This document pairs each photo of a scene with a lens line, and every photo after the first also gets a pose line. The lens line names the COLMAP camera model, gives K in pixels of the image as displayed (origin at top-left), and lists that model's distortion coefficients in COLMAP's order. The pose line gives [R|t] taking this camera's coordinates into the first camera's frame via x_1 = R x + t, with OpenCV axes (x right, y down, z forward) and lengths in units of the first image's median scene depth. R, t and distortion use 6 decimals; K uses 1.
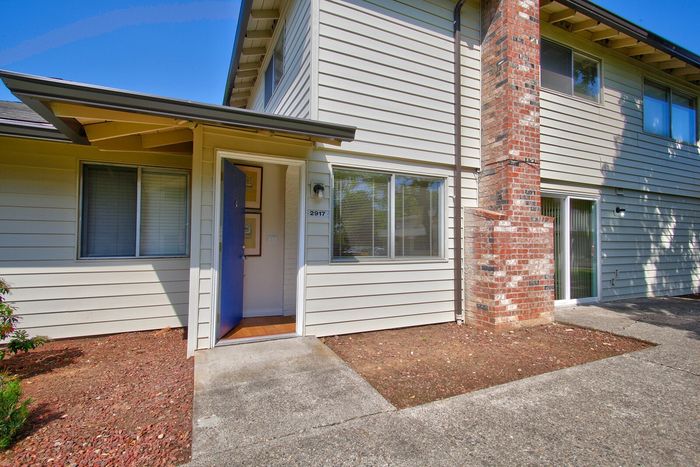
lens RADIAL K [[327.3, 0, 347.4], [0, 327.3, 231.4], [0, 0, 1]] dist [0.001954, 0.000233]
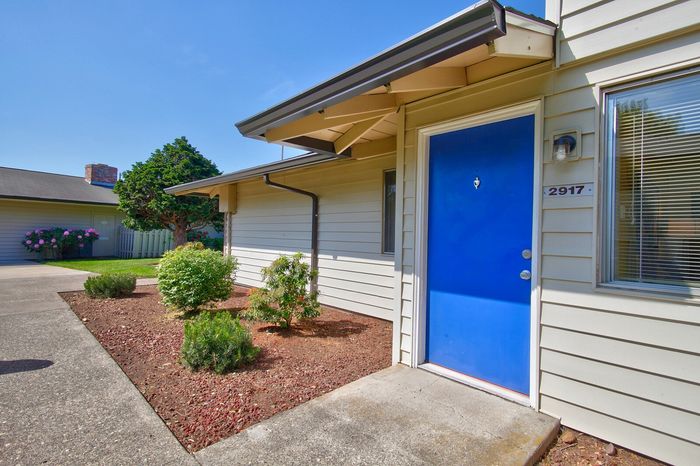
lens RADIAL K [[338.6, 0, 350.0], [0, 338.6, 233.0], [0, 0, 1]] dist [0.002361, 0.000254]
pose [[0.343024, -0.002131, -0.939324, 0.339603], [0.010327, 0.999946, 0.001503, 0.008865], [0.939270, -0.010216, 0.343028, 0.546550]]
